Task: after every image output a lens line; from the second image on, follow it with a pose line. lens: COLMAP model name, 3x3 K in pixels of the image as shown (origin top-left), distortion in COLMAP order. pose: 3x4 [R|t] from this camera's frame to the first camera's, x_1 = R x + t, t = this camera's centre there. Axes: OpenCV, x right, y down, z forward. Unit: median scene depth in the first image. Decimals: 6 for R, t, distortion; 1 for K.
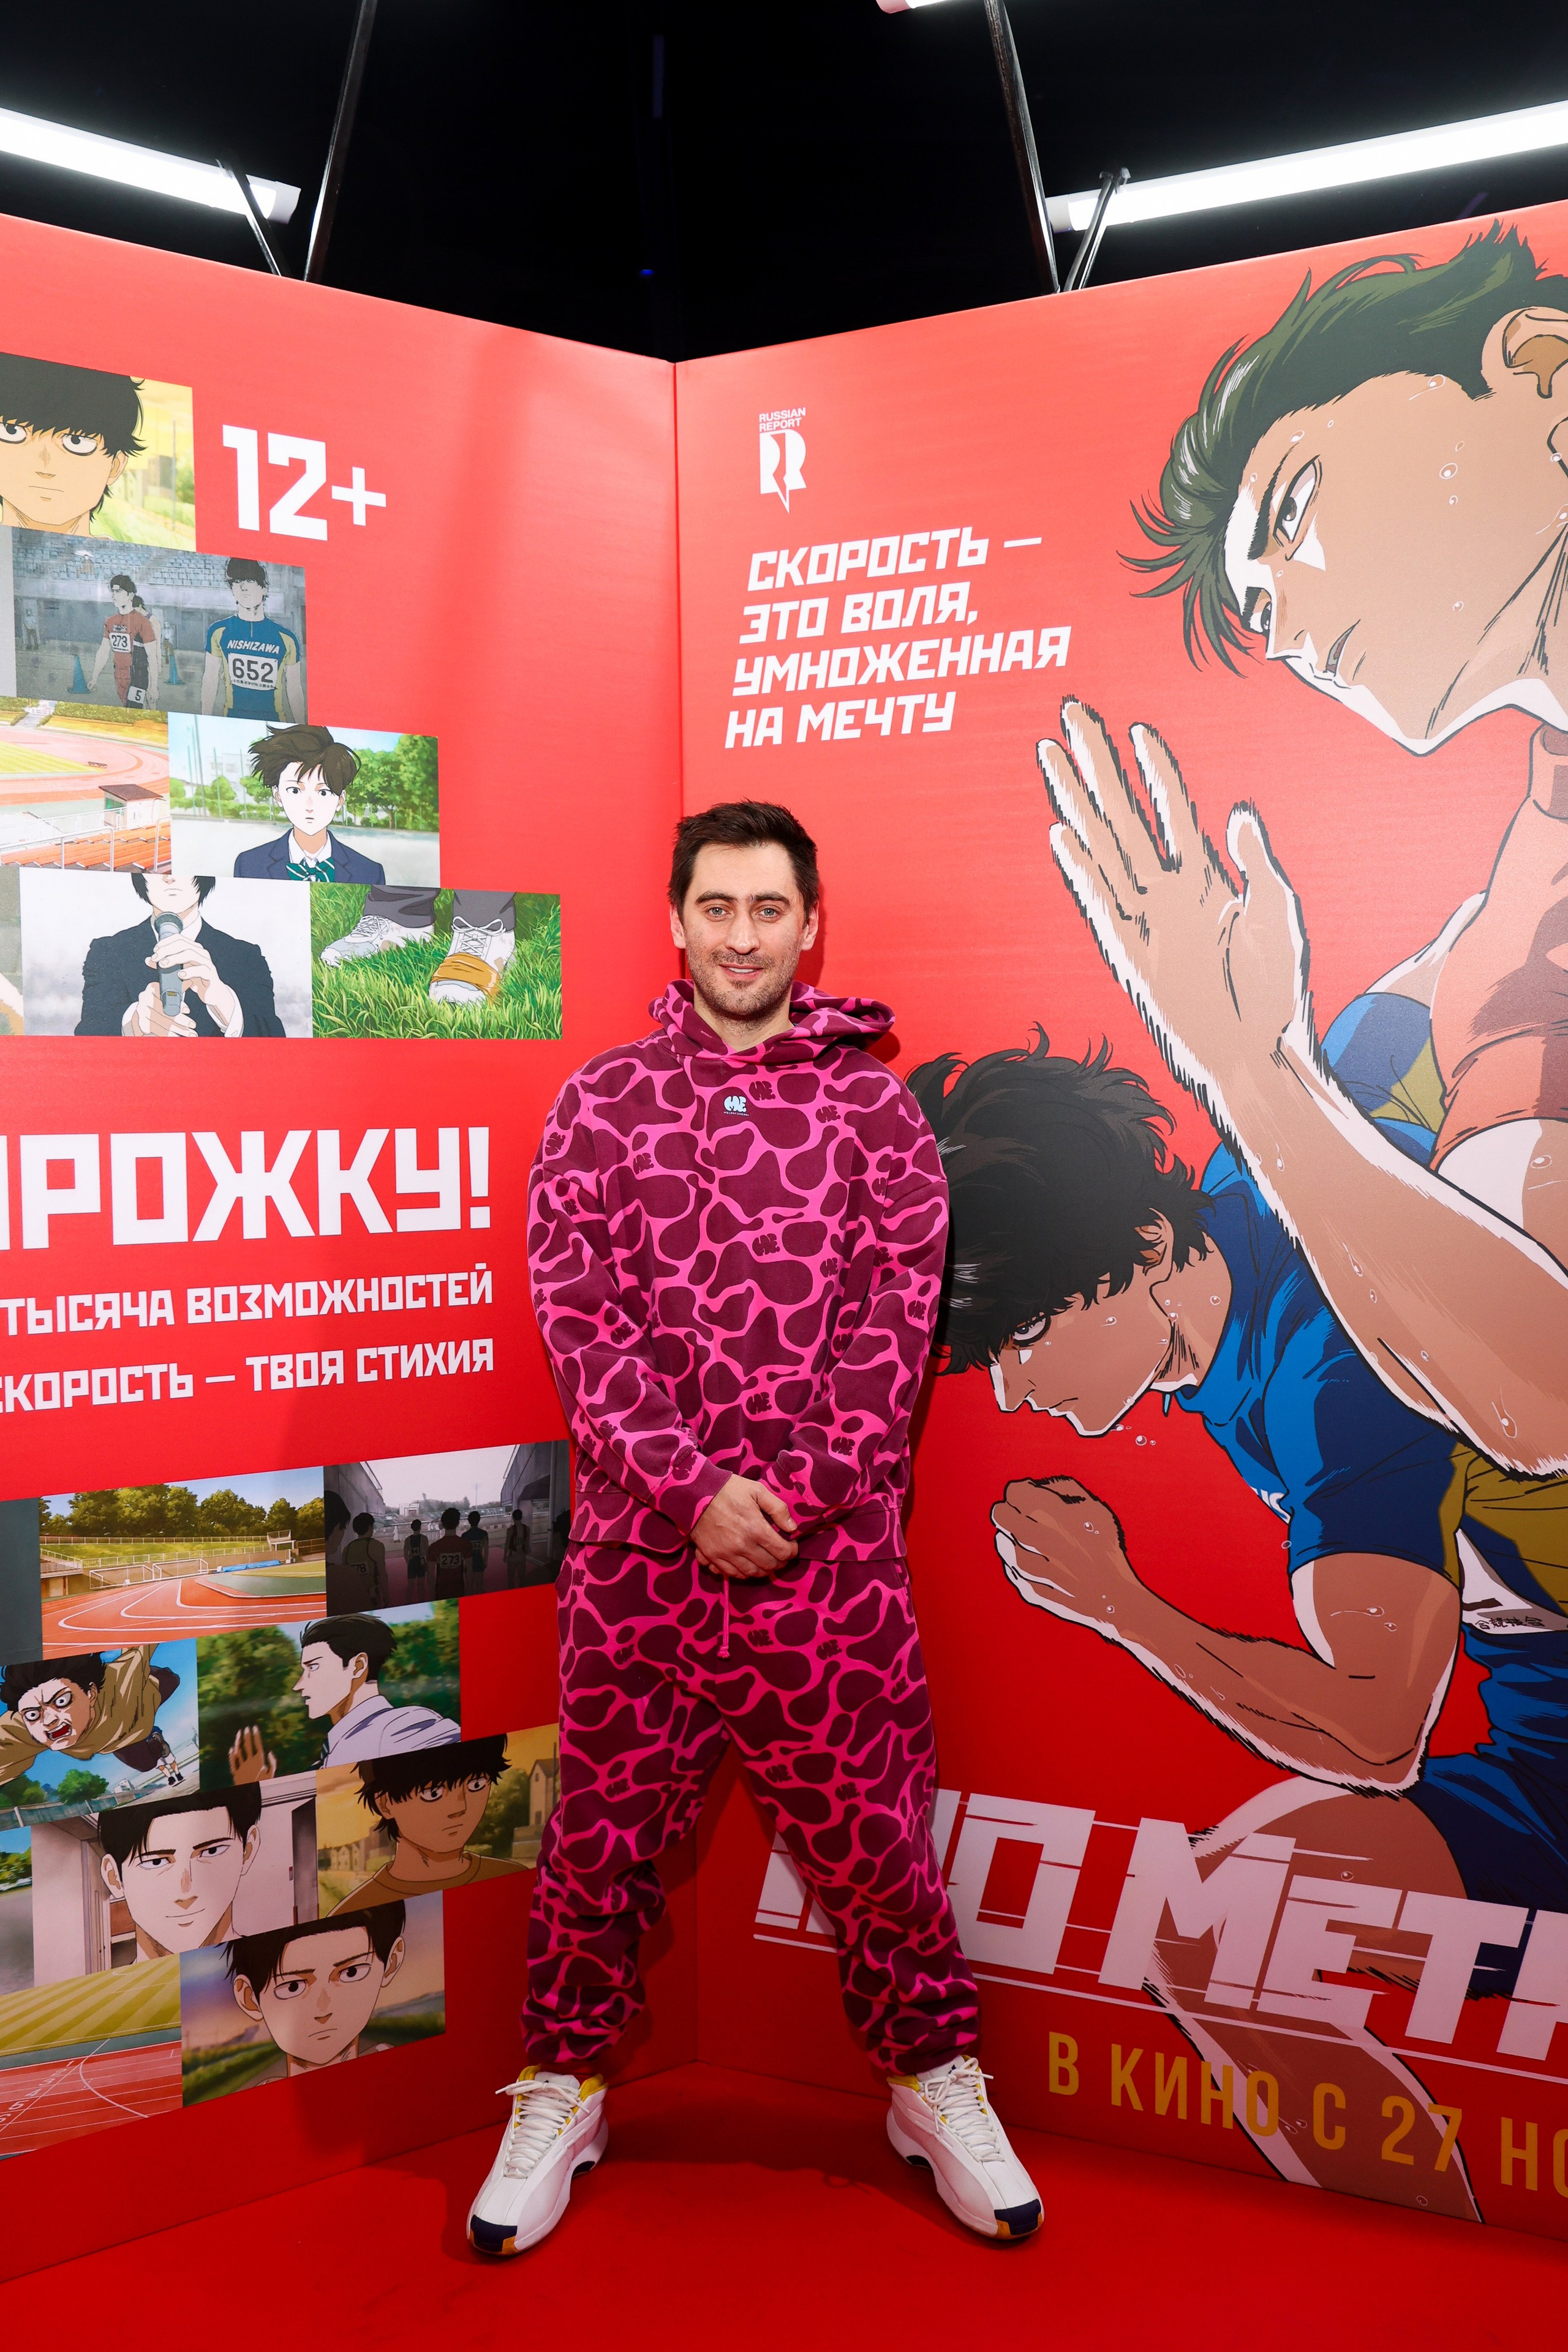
lens RADIAL K [[1917.2, 0, 778.6], [0, 1917.2, 1195.9], [0, 0, 1]] dist [-0.043593, 0.096517]
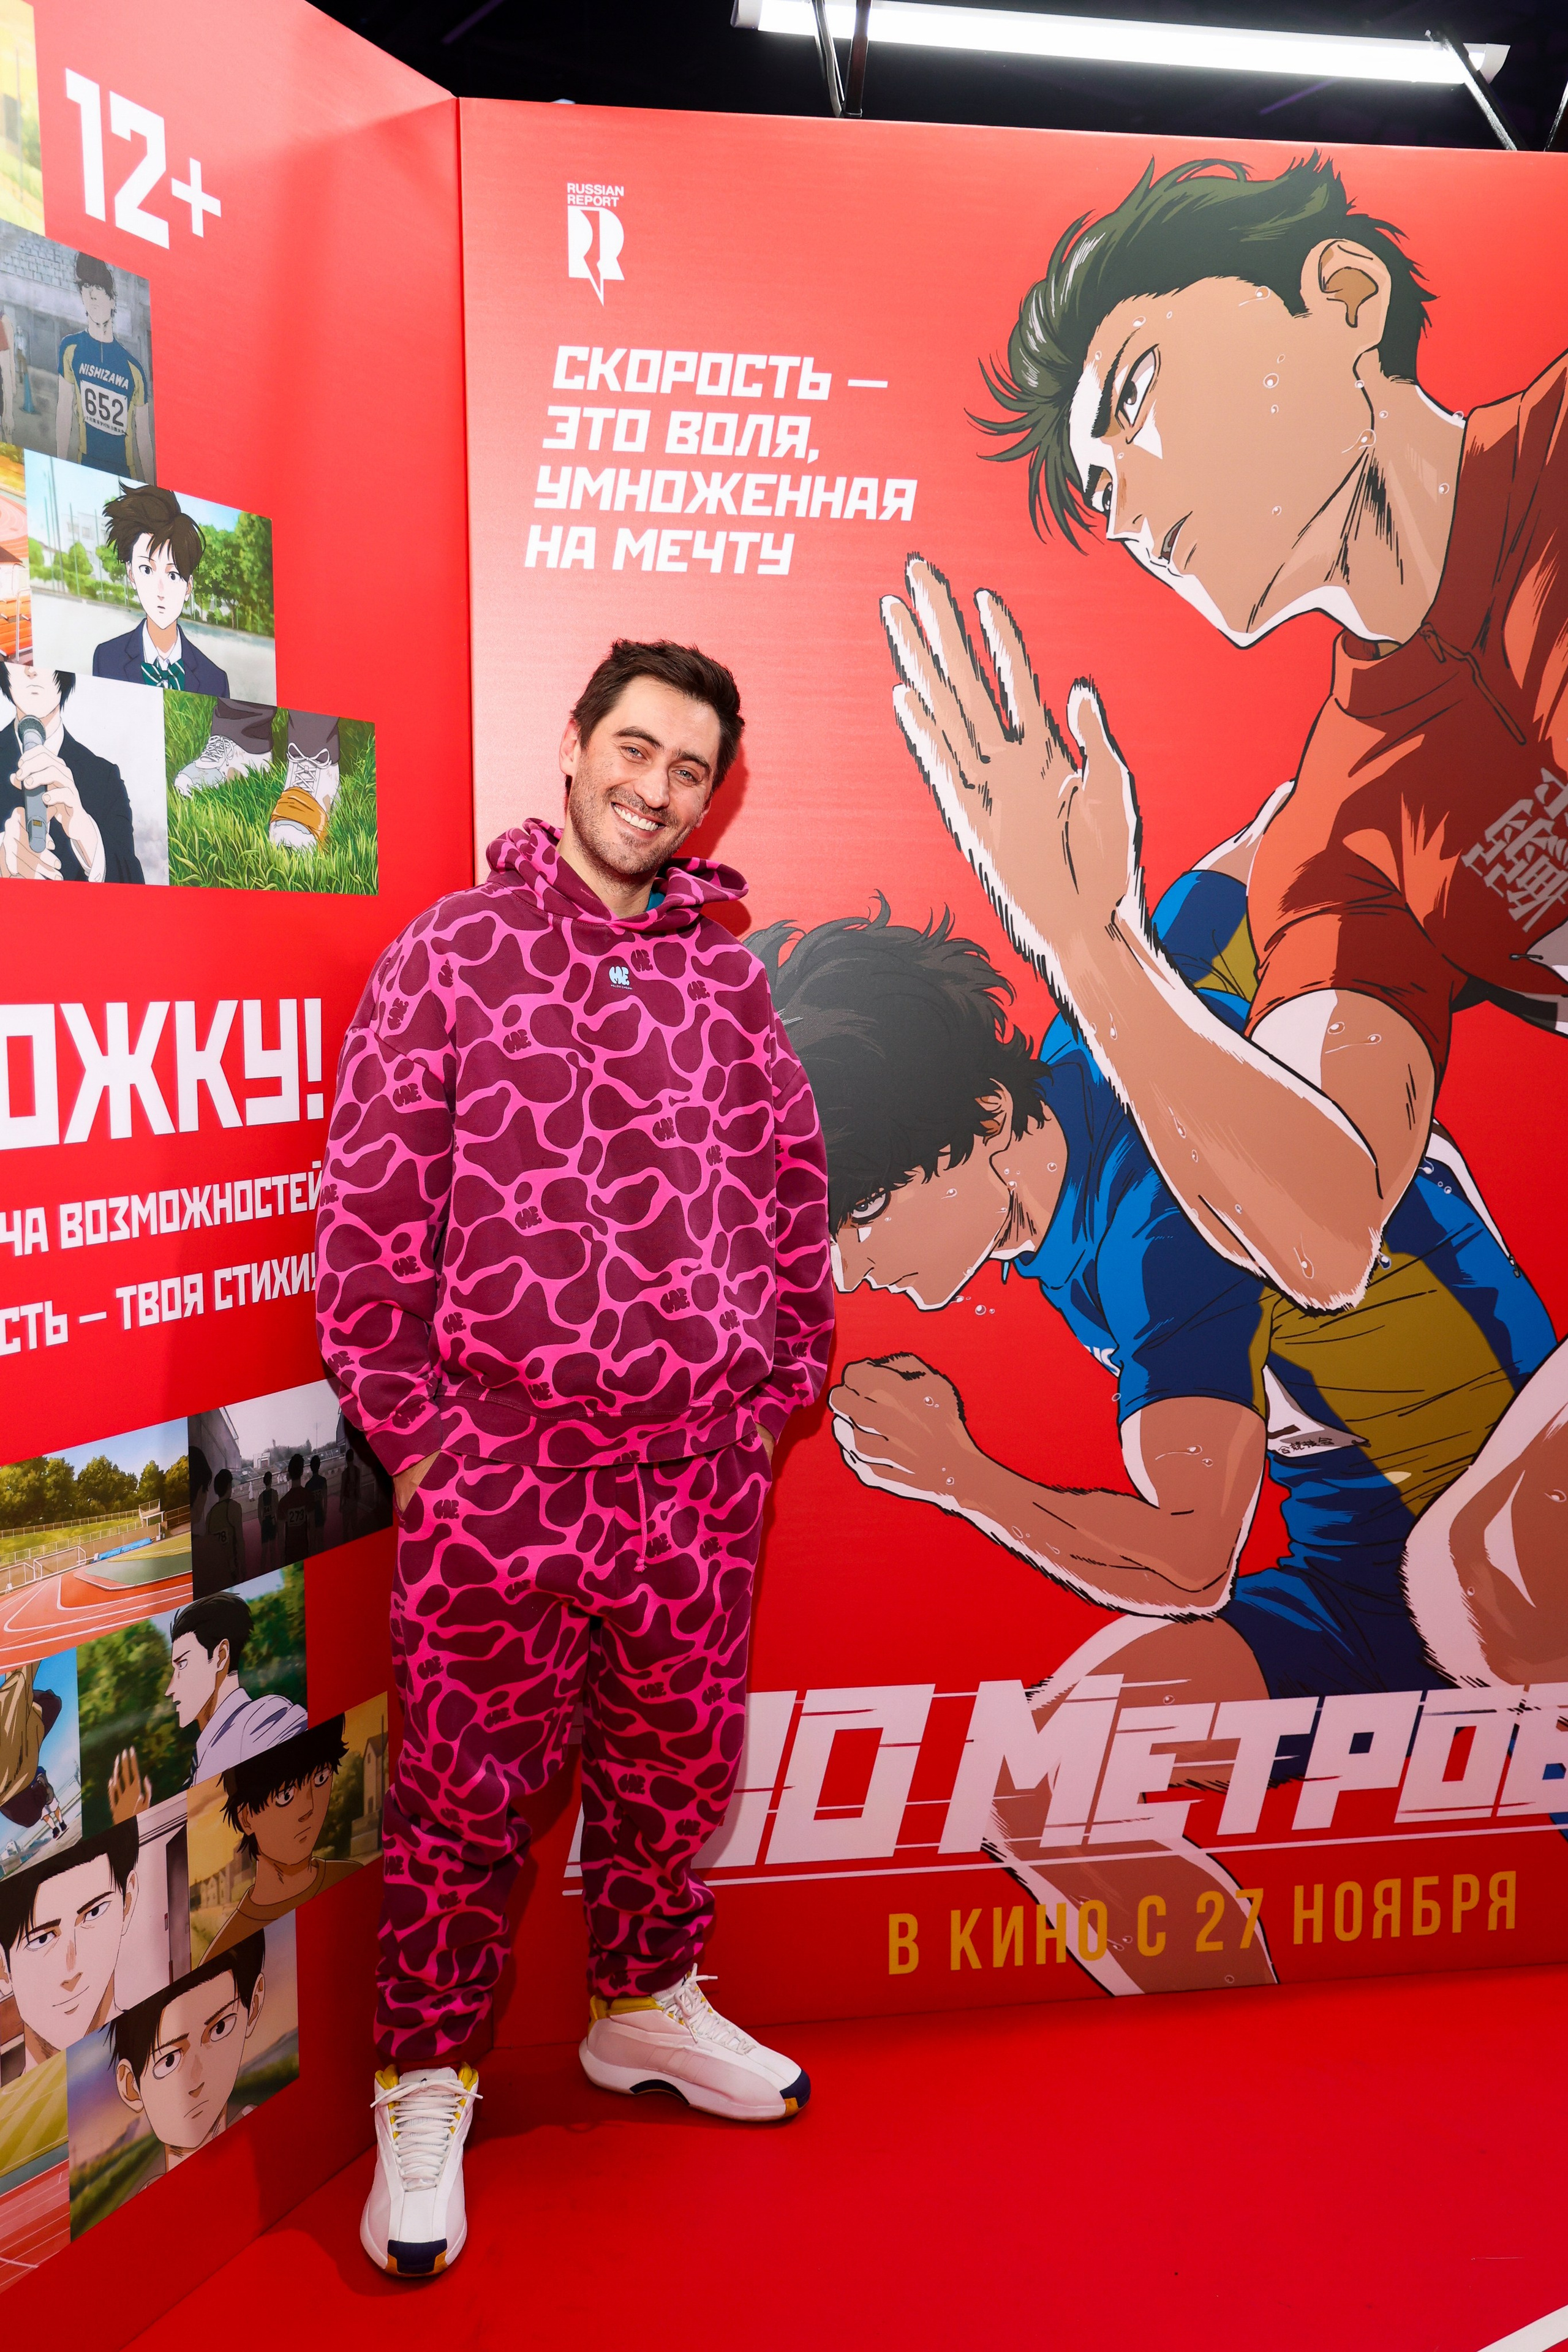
lens RADIAL K [[2164.5, 0, 782.4], [0, 2164.5, 1185.4], [0, 0, 1]] dist [-0.006603, 0.114799]
pose [[0.850957, -0.045449, 0.523266, -0.496479], [0.022094, 0.998465, 0.050794, 0.002210], [-0.524771, -0.031662, 0.850655, 0.088366]]
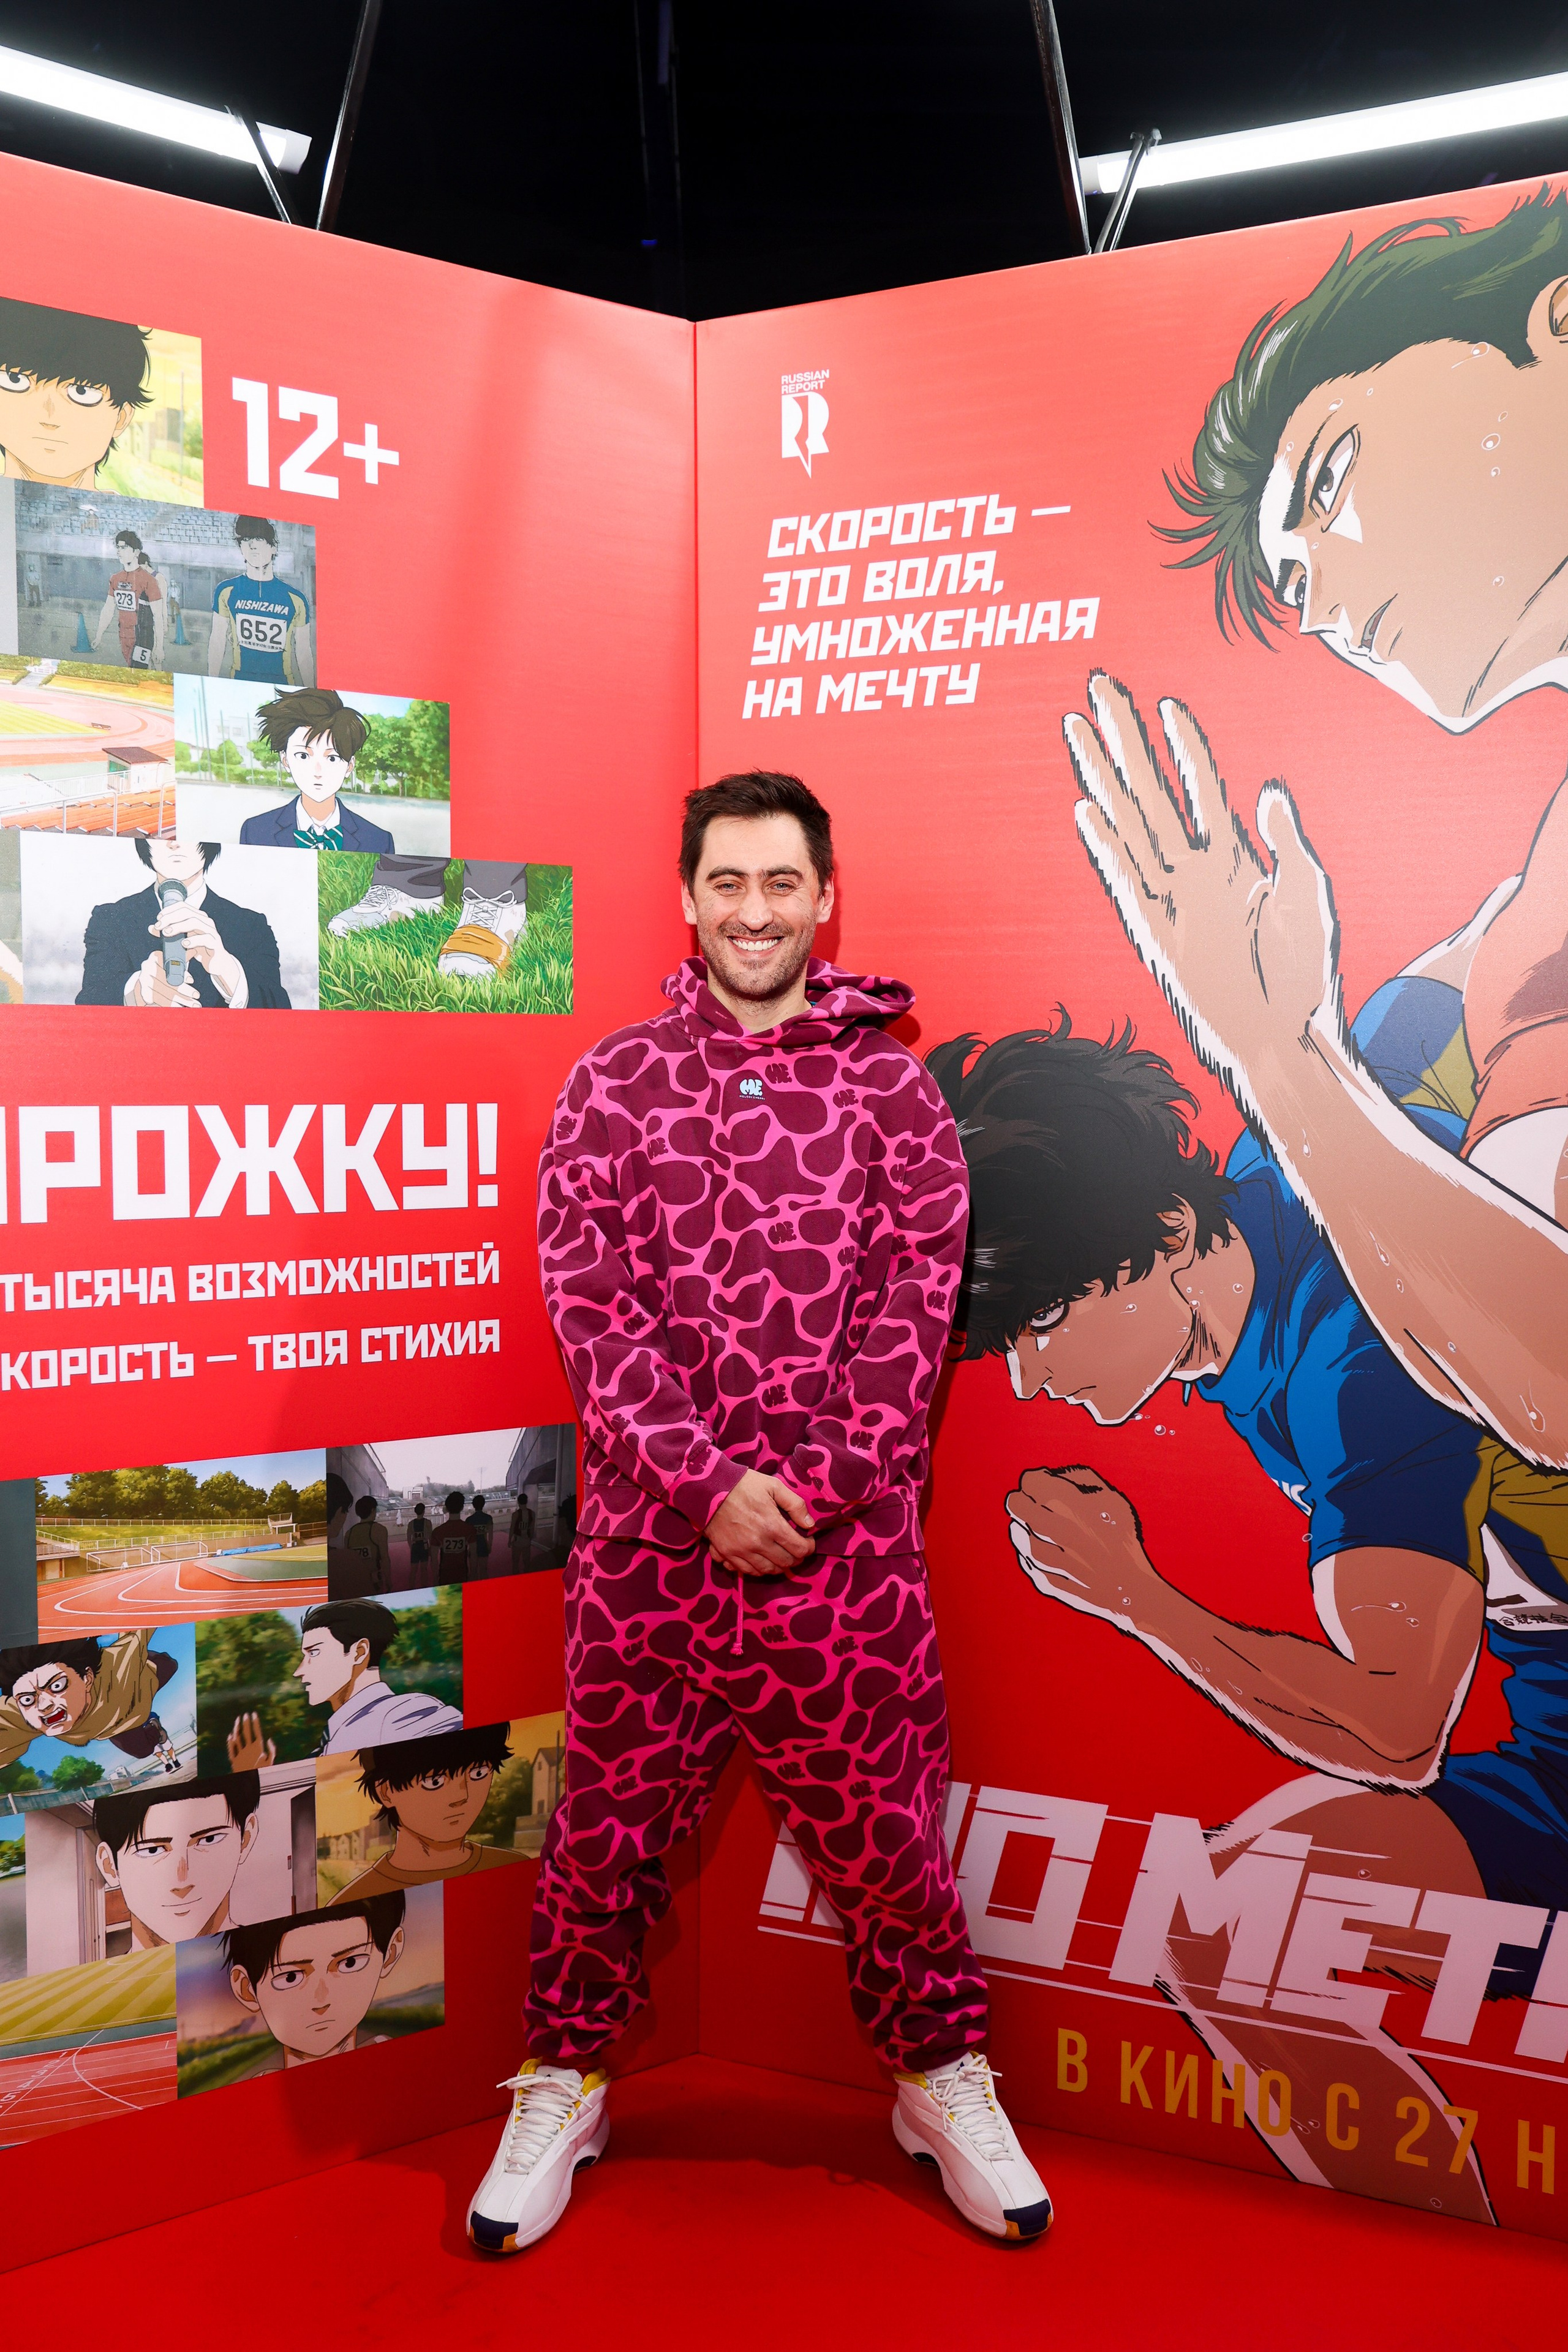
lens RADIAL K [[1917.2, 0, 778.6], [0, 1917.2, 1195.9], [0, 0, 1]] dist [-0.043593, 0.096517]
pose [[0.999917, 0.010889, 0.006900, -0.014502], [-0.010962, 0.999883, 0.010705, -0.000754], [-0.006782, -0.010780, 0.999919, 0.020955]]
